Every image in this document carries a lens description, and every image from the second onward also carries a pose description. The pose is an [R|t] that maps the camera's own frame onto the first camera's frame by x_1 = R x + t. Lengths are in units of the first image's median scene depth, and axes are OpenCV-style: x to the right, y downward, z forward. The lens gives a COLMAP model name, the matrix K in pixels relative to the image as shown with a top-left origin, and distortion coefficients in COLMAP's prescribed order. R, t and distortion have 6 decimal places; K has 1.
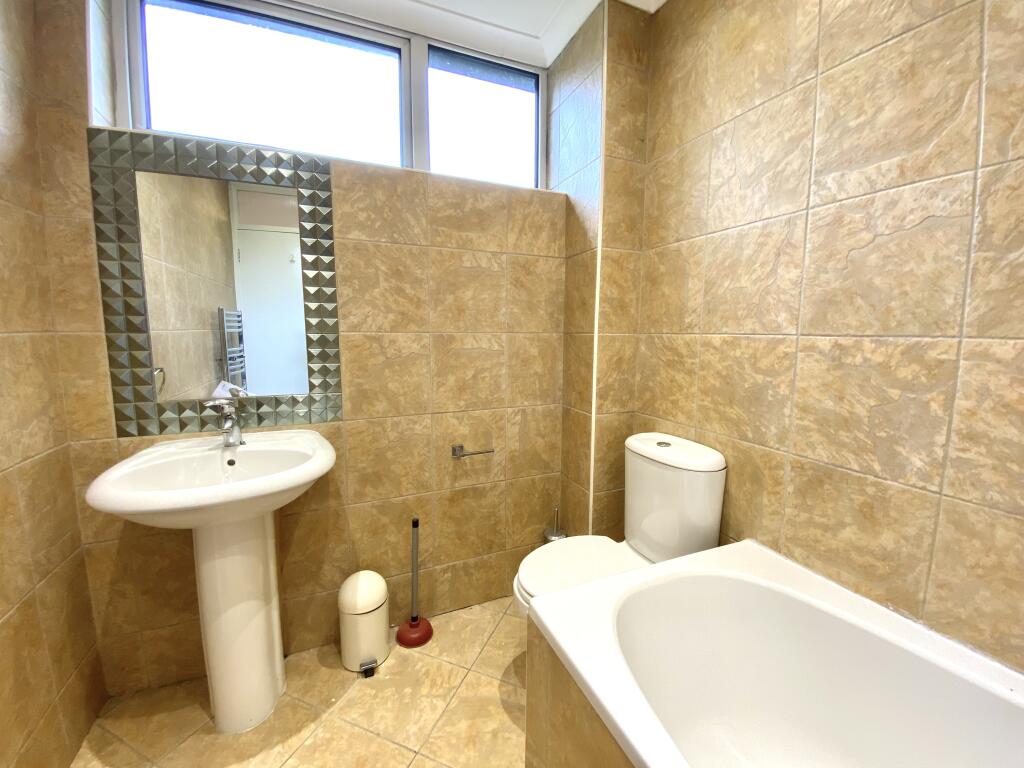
lens RADIAL K [[418.8, 0, 511.9], [0, 418.8, 376.4], [0, 0, 1]] dist [0.032957, -0.029398]
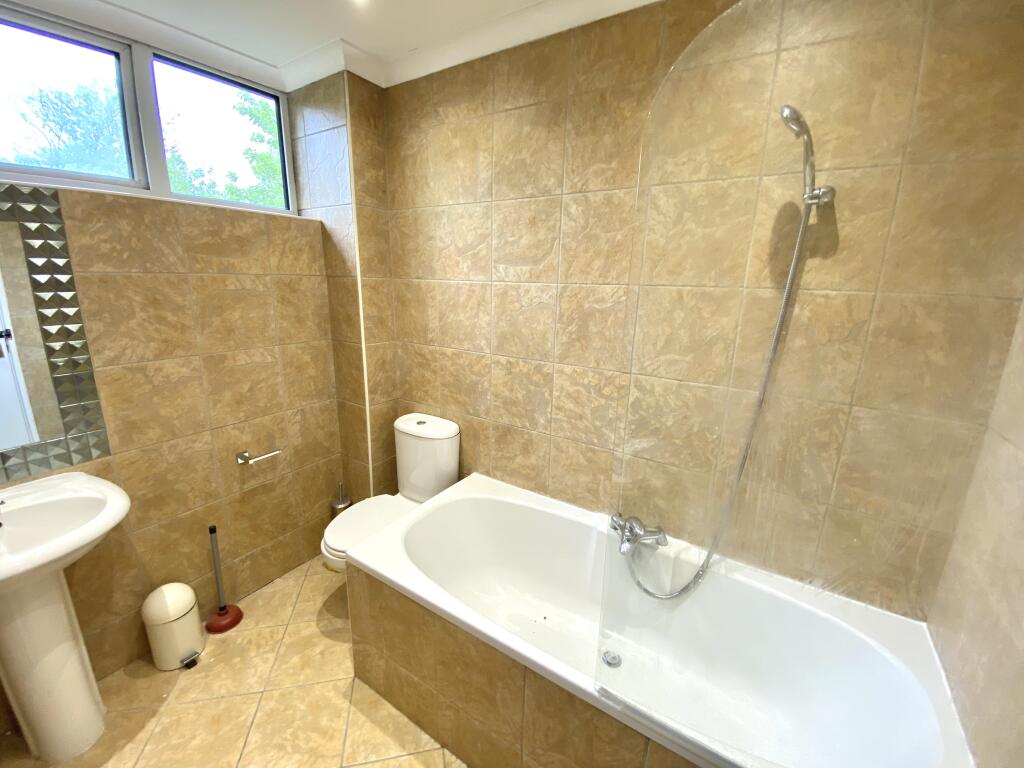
lens RADIAL K [[418.8, 0, 511.9], [0, 418.8, 376.4], [0, 0, 1]] dist [0.032957, -0.029398]
pose [[0.828251, -0.119754, 0.547412, -0.141462], [0.050513, 0.988876, 0.139903, -0.170513], [-0.558077, -0.088224, 0.825086, -0.329104]]
